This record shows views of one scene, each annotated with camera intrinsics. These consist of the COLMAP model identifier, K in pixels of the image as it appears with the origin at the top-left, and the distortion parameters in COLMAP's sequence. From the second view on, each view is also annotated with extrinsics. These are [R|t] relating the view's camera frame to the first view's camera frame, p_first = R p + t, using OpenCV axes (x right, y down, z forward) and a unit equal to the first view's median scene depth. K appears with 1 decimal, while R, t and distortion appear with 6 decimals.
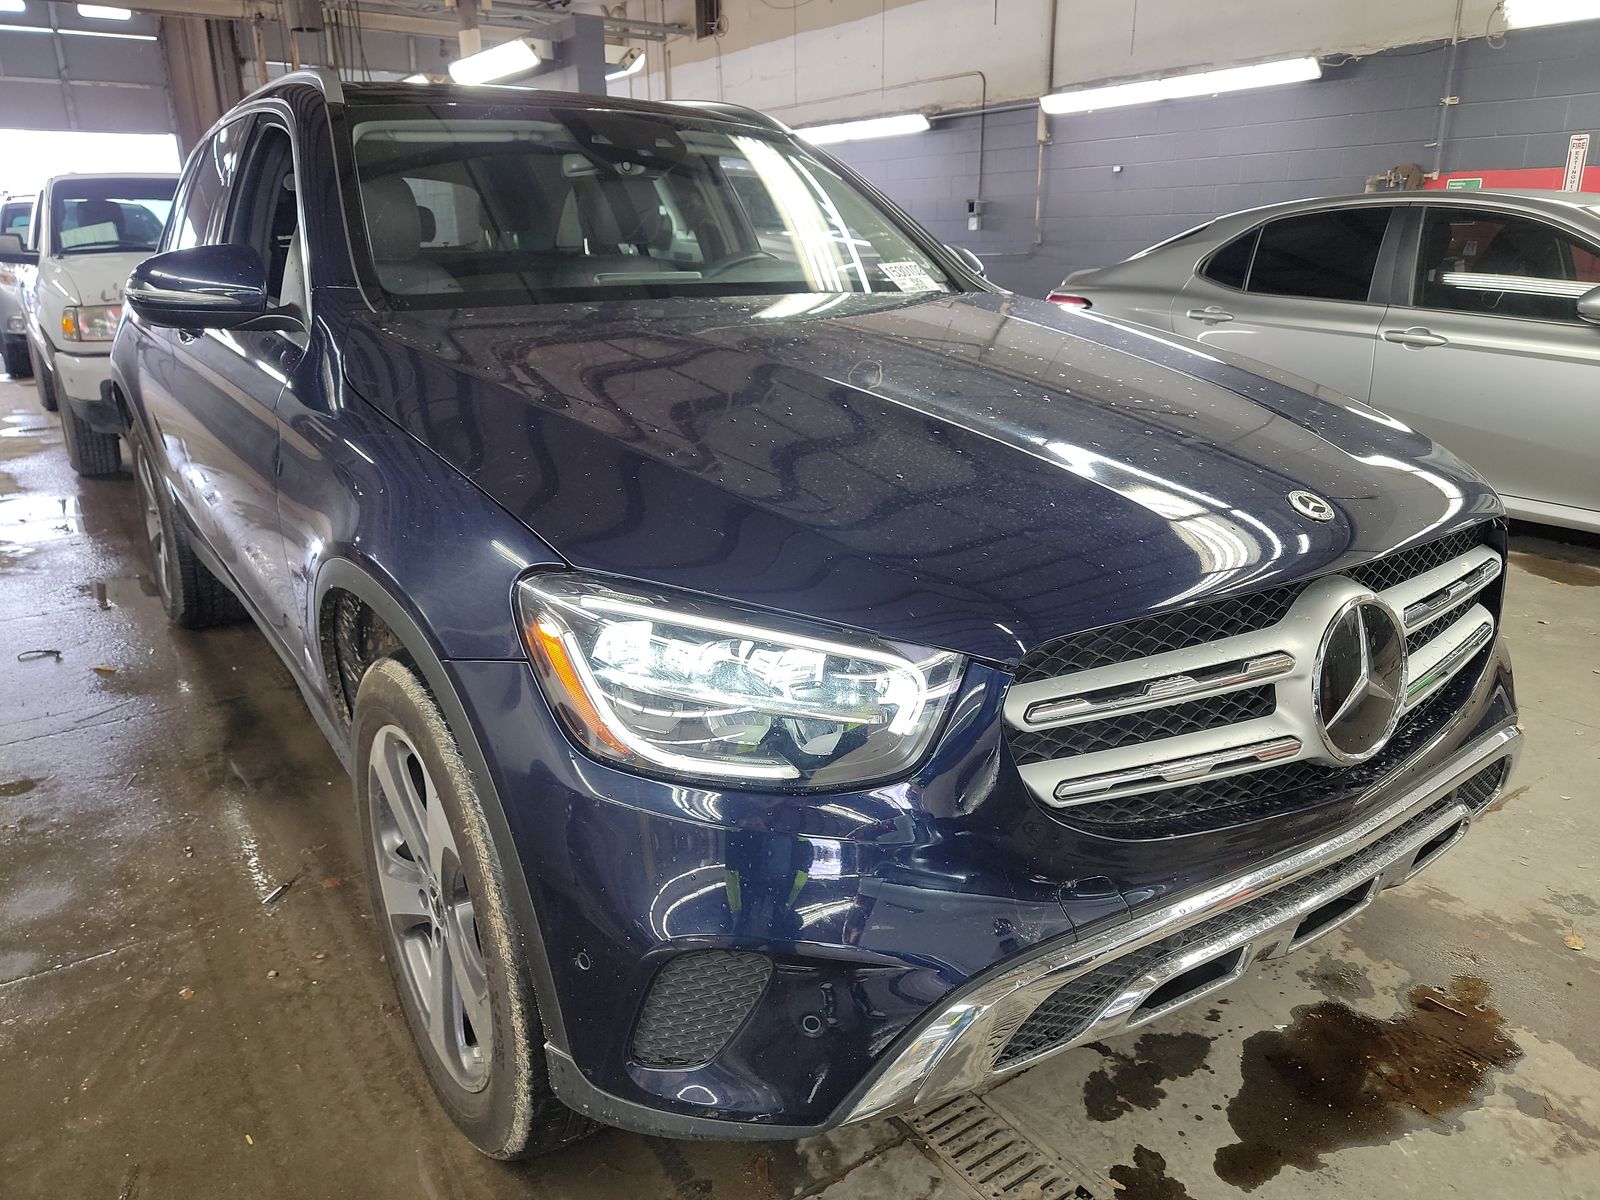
lens RADIAL K [[1114.9, 0, 794.4], [0, 1114.9, 603.0], [0, 0, 1]] dist [0.055400, -0.042123]
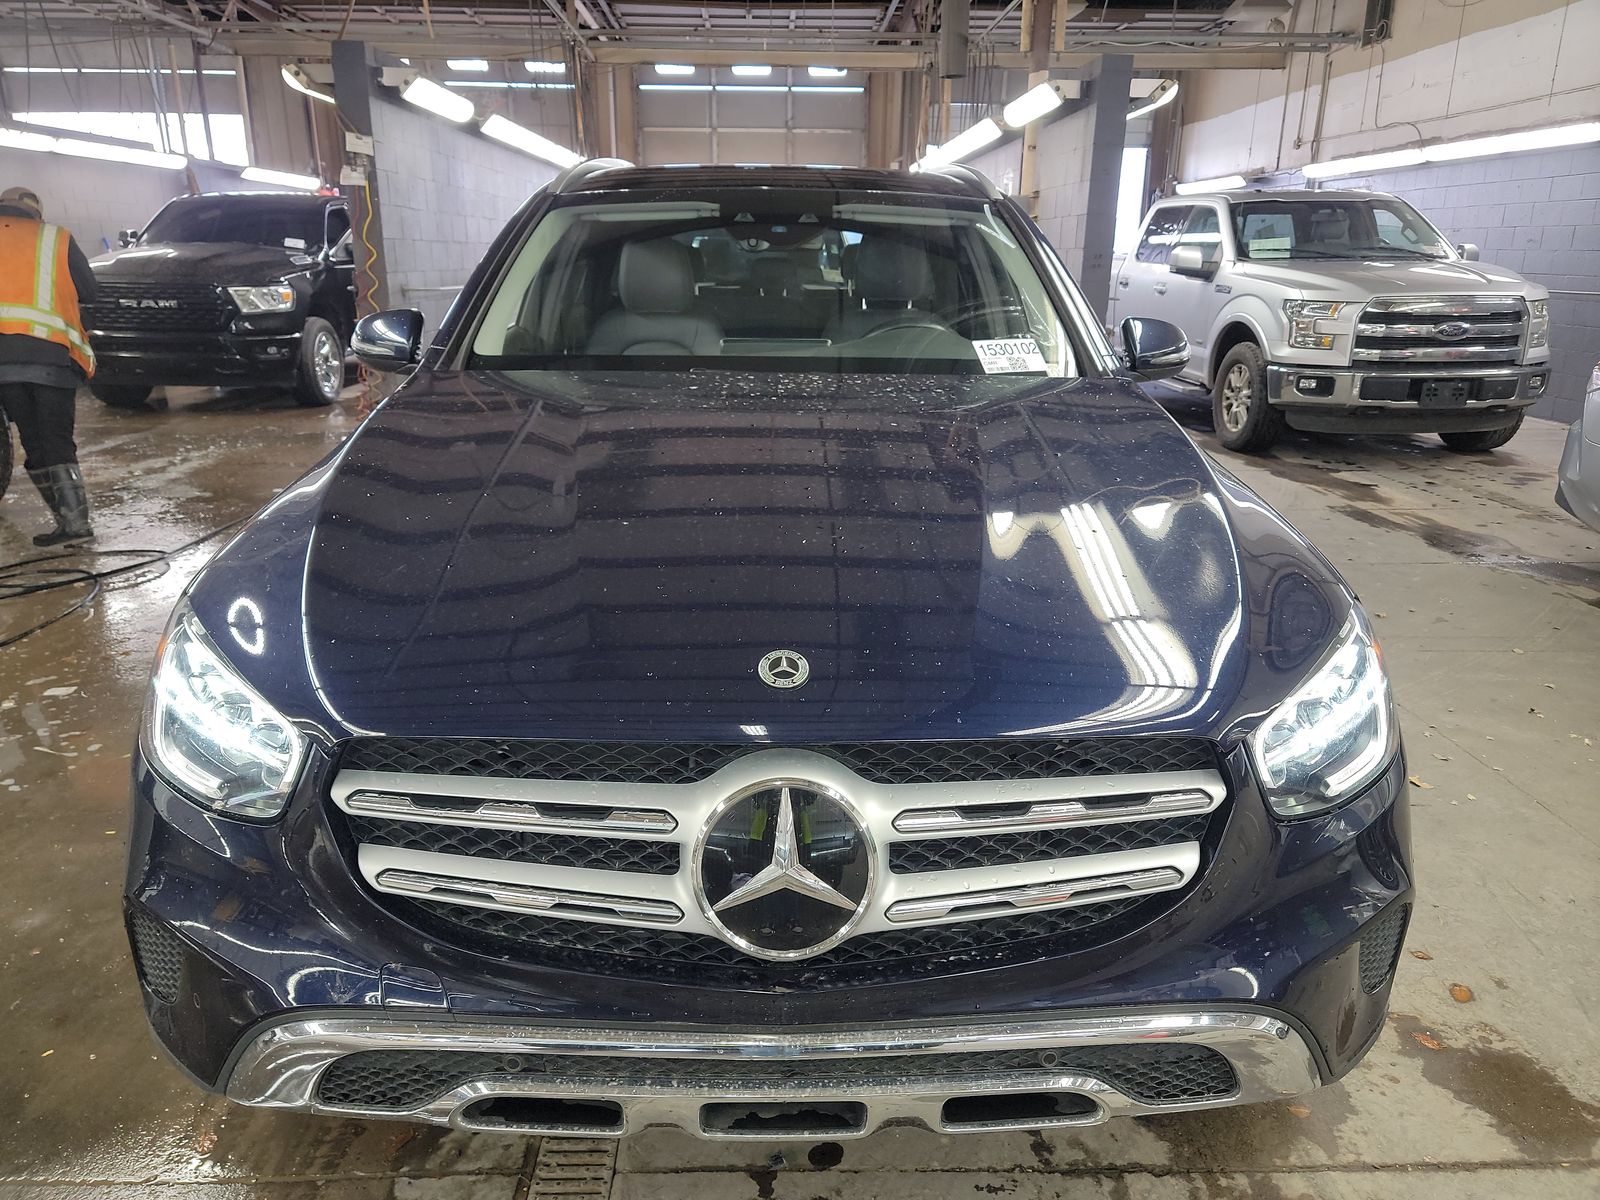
lens RADIAL K [[1114.9, 0, 789.9], [0, 1114.9, 591.0], [0, 0, 1]] dist [0.055400, -0.042123]
pose [[0.830849, 0.171091, -0.529544, 0.183320], [-0.182783, 0.982674, 0.030707, -0.034870], [0.525623, 0.071279, 0.847726, 0.044769]]
